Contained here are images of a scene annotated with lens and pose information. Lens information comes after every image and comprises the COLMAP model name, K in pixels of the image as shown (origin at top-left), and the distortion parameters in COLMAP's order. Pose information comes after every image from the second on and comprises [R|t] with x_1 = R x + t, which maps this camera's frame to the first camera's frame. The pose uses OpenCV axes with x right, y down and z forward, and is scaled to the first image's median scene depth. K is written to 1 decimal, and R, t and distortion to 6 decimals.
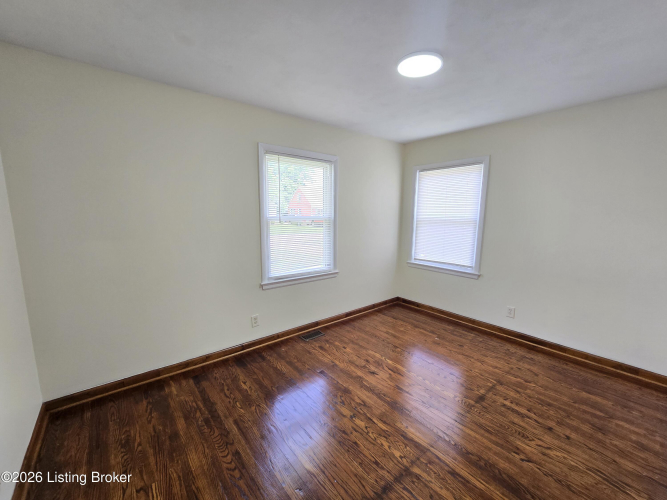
lens RADIAL K [[273.5, 0, 329.4], [0, 273.5, 252.8], [0, 0, 1]] dist [-0.002235, 0.000348]
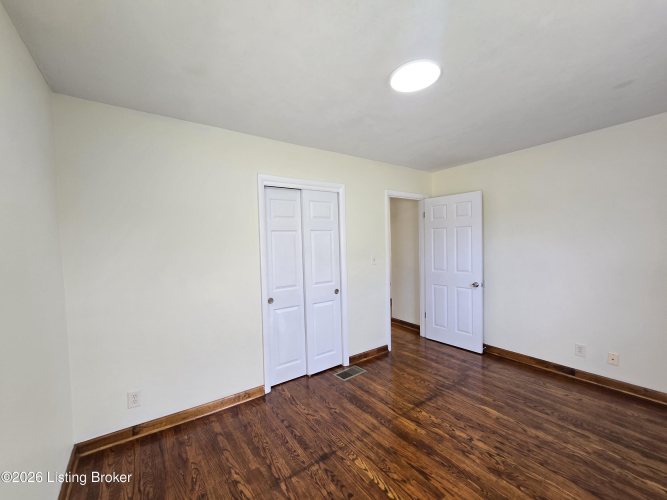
lens RADIAL K [[273.5, 0, 329.4], [0, 273.5, 252.8], [0, 0, 1]] dist [-0.002235, 0.000348]
pose [[-0.997769, 0.016210, 0.064764, 0.536078], [0.028240, 0.981493, 0.189405, -0.277185], [-0.060495, 0.190811, -0.979761, 1.923262]]
